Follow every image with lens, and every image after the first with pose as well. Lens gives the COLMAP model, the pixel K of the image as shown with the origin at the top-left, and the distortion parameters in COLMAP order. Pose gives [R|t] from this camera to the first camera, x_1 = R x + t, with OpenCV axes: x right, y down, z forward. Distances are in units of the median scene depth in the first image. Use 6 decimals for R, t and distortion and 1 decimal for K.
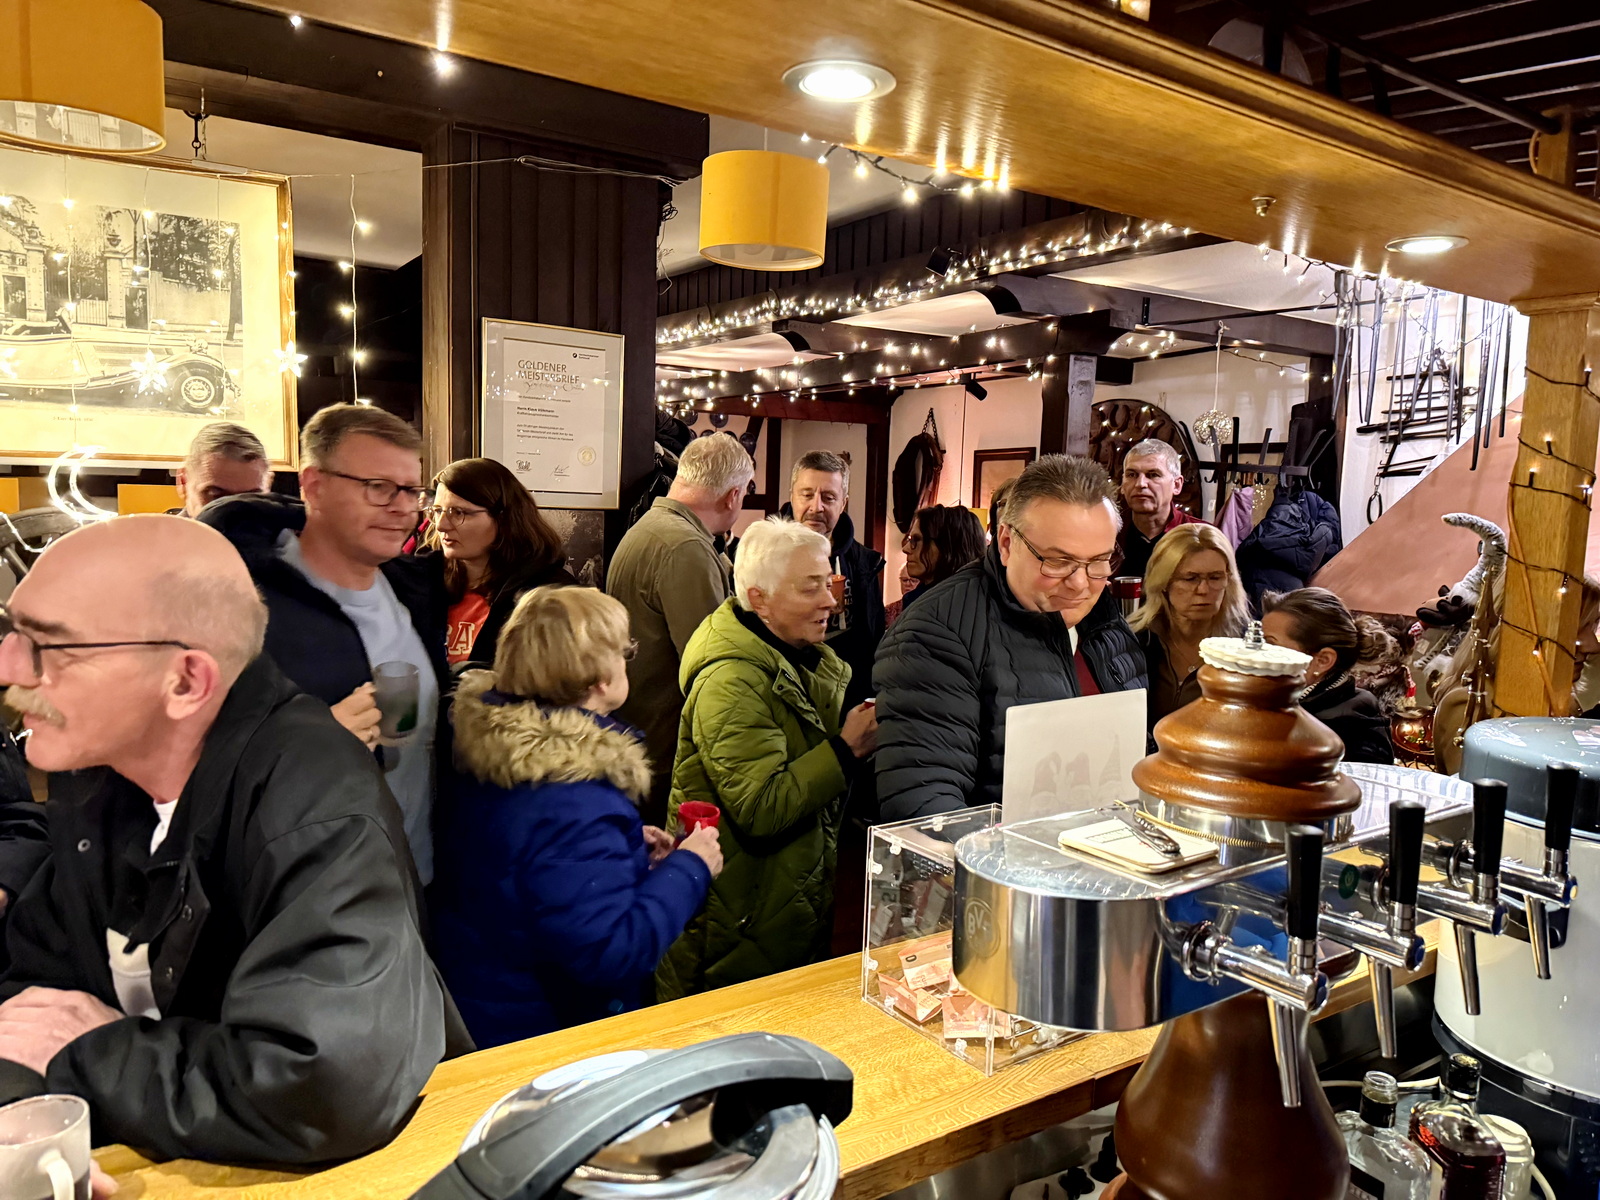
lens RADIAL K [[1134.5, 0, 779.4], [0, 1134.5, 617.5], [0, 0, 1]] dist [0.035333, -0.050699]
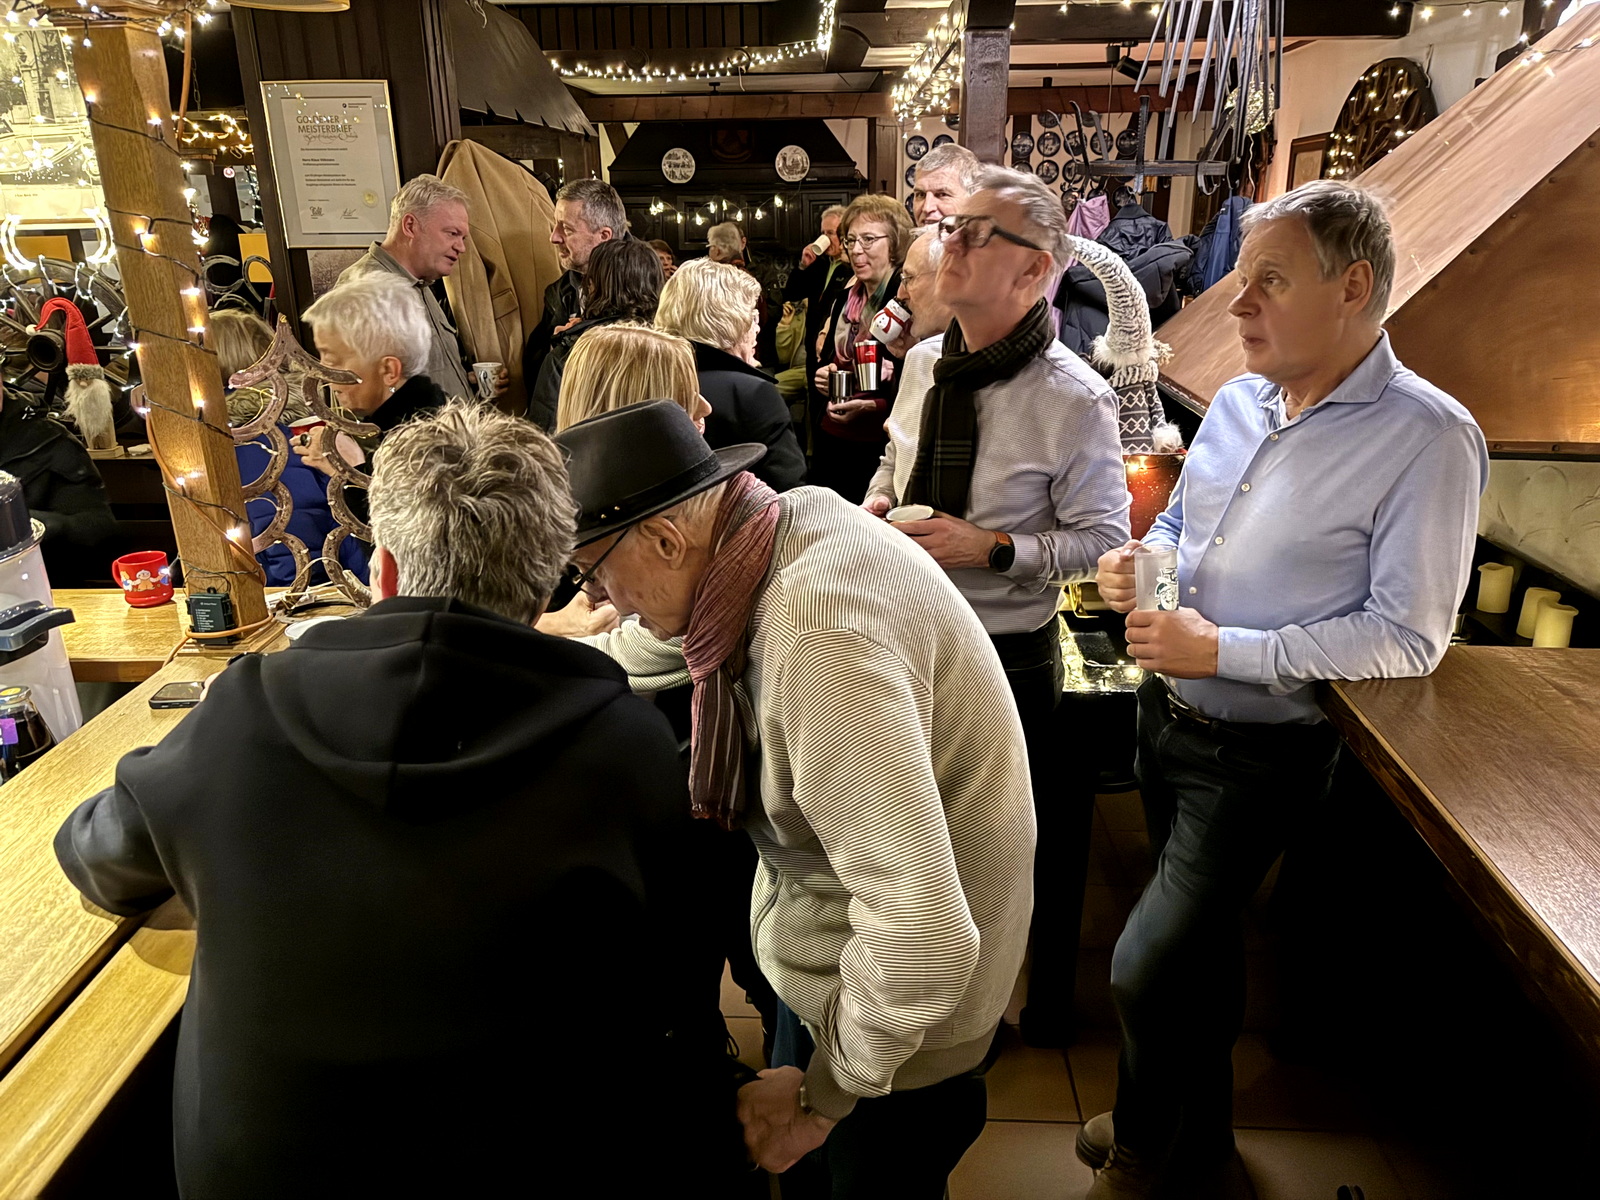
lens RADIAL K [[1134.5, 0, 806.4], [0, 1134.5, 605.7], [0, 0, 1]] dist [0.035333, -0.050699]
pose [[0.828936, 0.149228, -0.539069, 0.562718], [-0.021234, 0.971455, 0.236270, -0.018105], [0.558940, -0.184406, 0.808443, 0.166959]]
